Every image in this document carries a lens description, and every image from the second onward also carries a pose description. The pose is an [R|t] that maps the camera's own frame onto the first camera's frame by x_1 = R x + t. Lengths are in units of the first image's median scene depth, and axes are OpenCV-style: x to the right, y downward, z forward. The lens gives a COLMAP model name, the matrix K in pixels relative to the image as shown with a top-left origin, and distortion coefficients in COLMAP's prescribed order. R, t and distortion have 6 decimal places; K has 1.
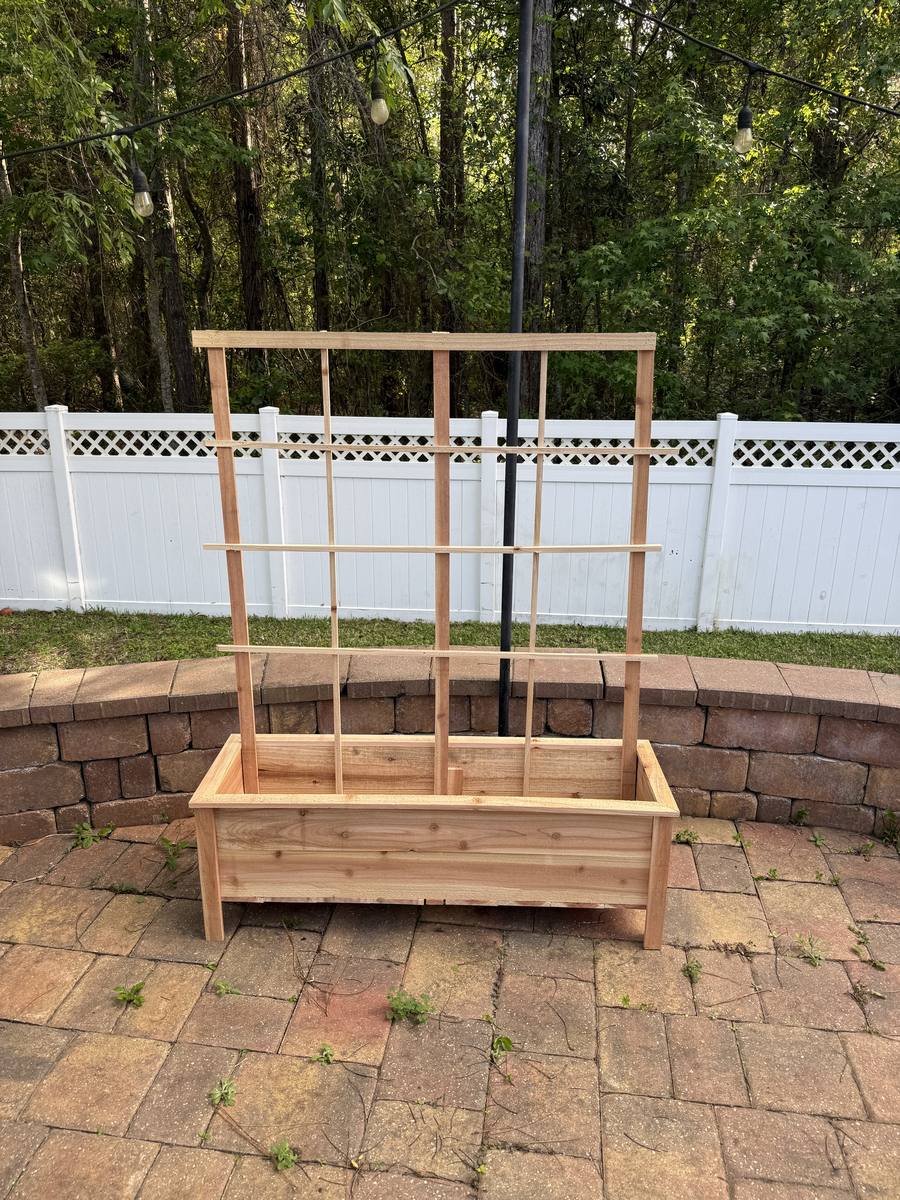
lens RADIAL K [[843.9, 0, 456.1], [0, 843.9, 603.7], [0, 0, 1]] dist [0.013380, -0.023893]
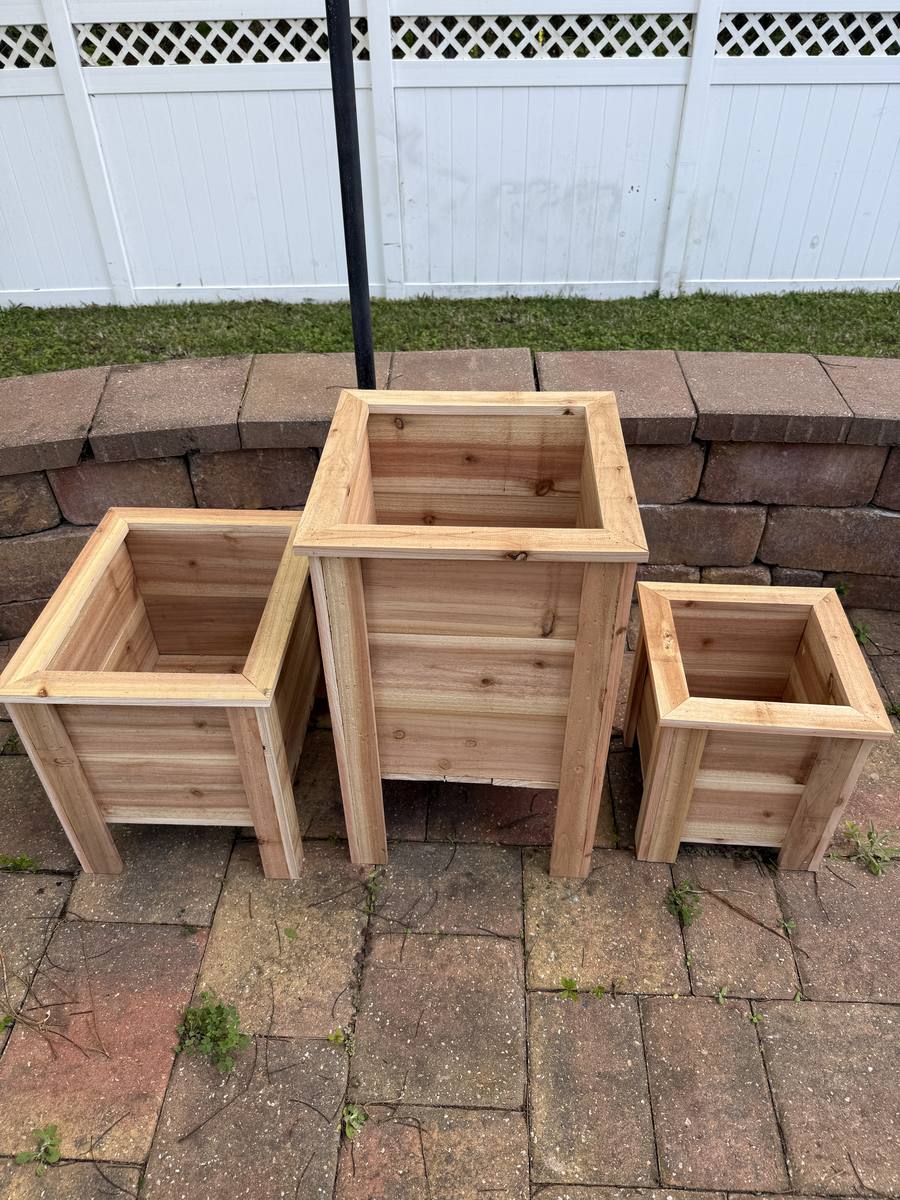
lens RADIAL K [[843.9, 0, 451.9], [0, 843.9, 595.7], [0, 0, 1]] dist [0.013380, -0.023893]
pose [[0.996440, -0.066975, 0.051202, 0.077642], [0.044283, 0.932621, 0.358129, 0.001127], [-0.071738, -0.354587, 0.932267, 0.417189]]
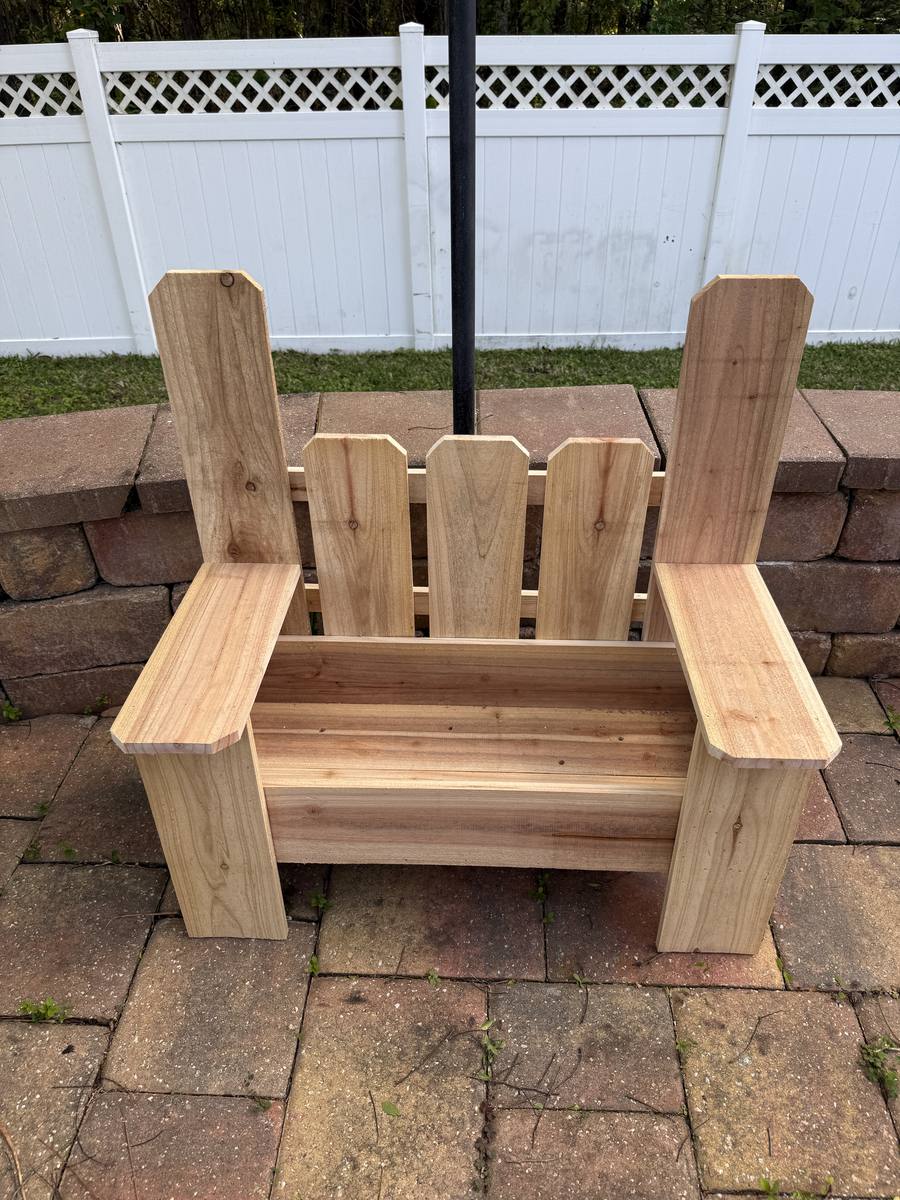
lens RADIAL K [[843.9, 0, 458.7], [0, 843.9, 597.6], [0, 0, 1]] dist [0.013380, -0.023893]
pose [[0.996236, -0.063225, 0.059304, 0.020985], [0.042539, 0.952661, 0.301045, 0.019052], [-0.075530, -0.297389, 0.951764, 0.510523]]
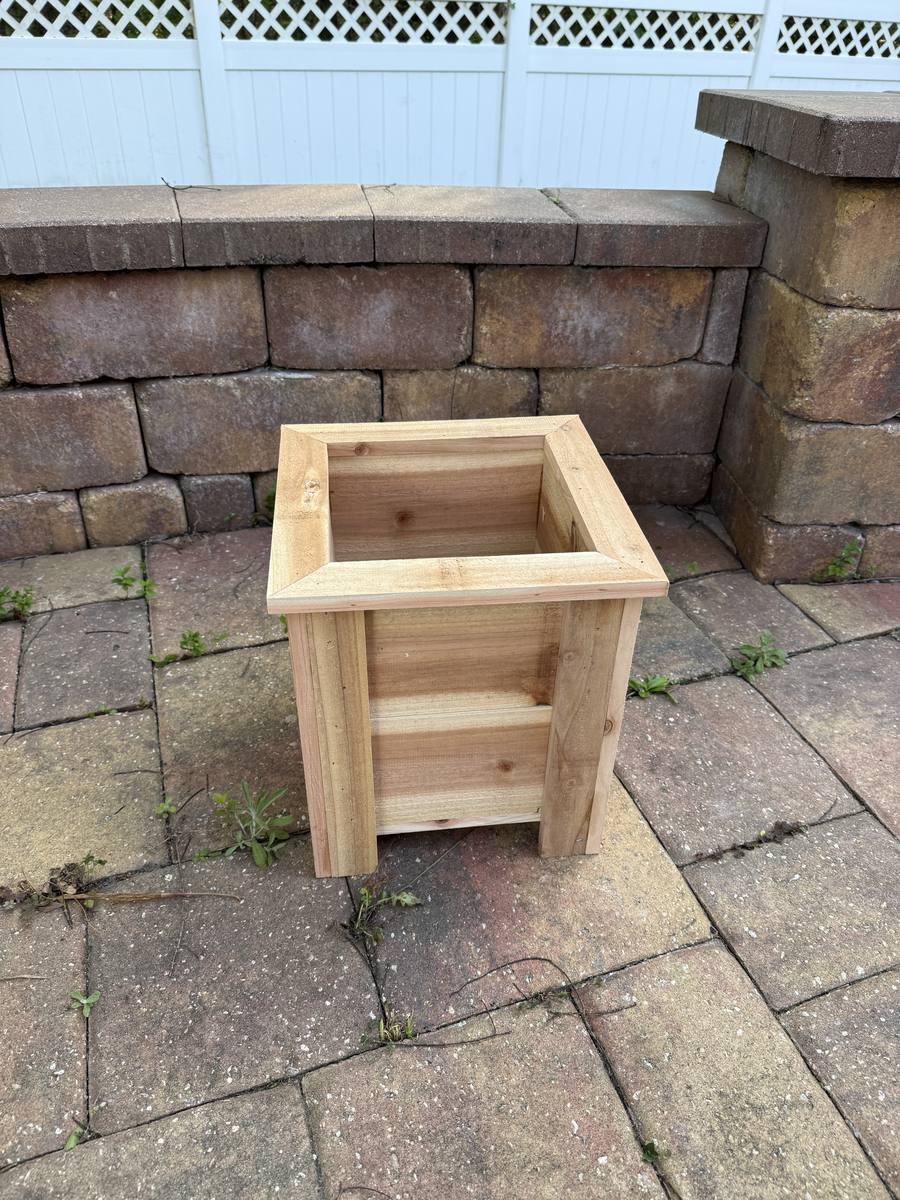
lens RADIAL K [[843.9, 0, 443.5], [0, 843.9, 600.7], [0, 0, 1]] dist [0.013380, -0.023893]
pose [[0.899527, -0.239142, 0.365598, 0.313298], [0.120480, 0.940211, 0.318570, 0.163750], [-0.419923, -0.242515, 0.874558, 0.532479]]
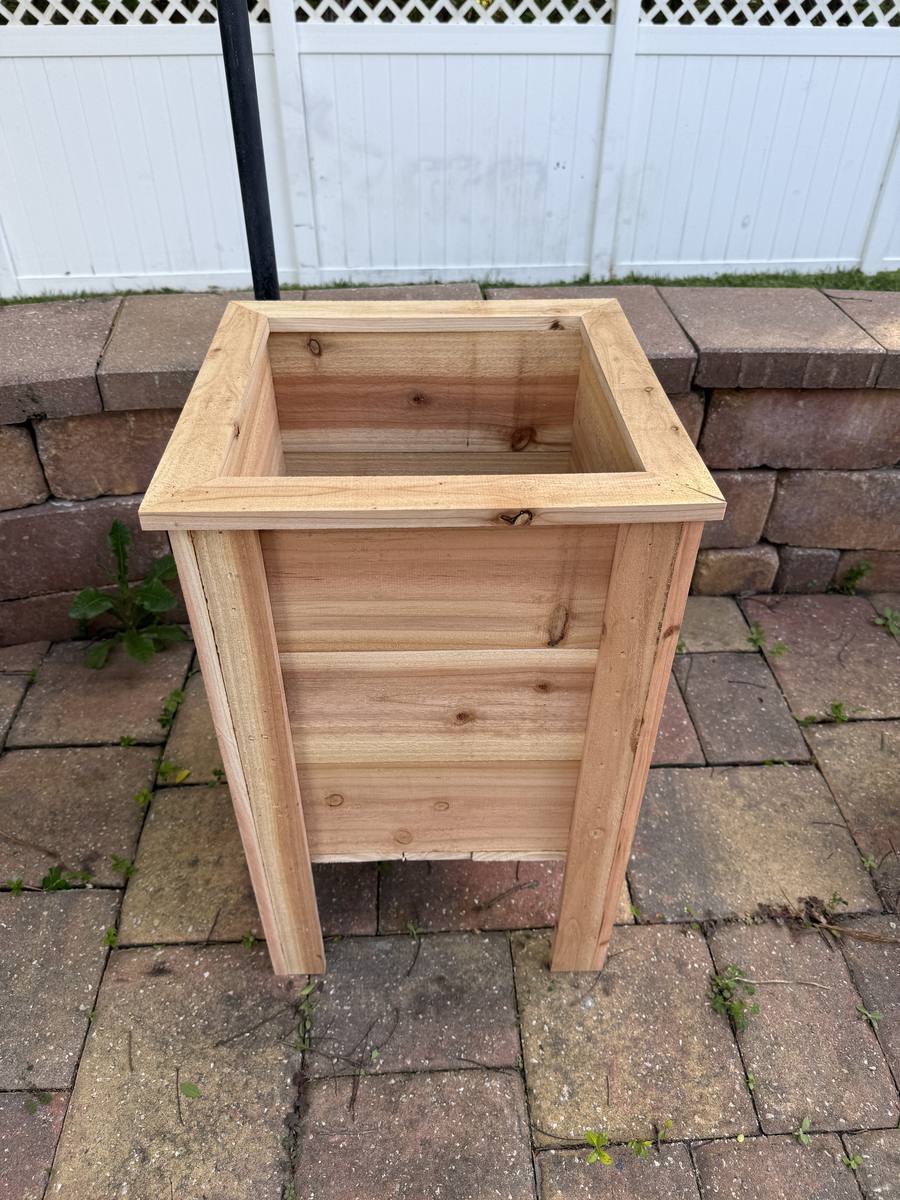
lens RADIAL K [[843.9, 0, 455.5], [0, 843.9, 598.5], [0, 0, 1]] dist [0.013380, -0.023893]
pose [[0.984337, -0.109901, 0.137847, 0.076529], [0.054356, 0.933012, 0.355717, 0.054410], [-0.167706, -0.342653, 0.924372, 0.544346]]
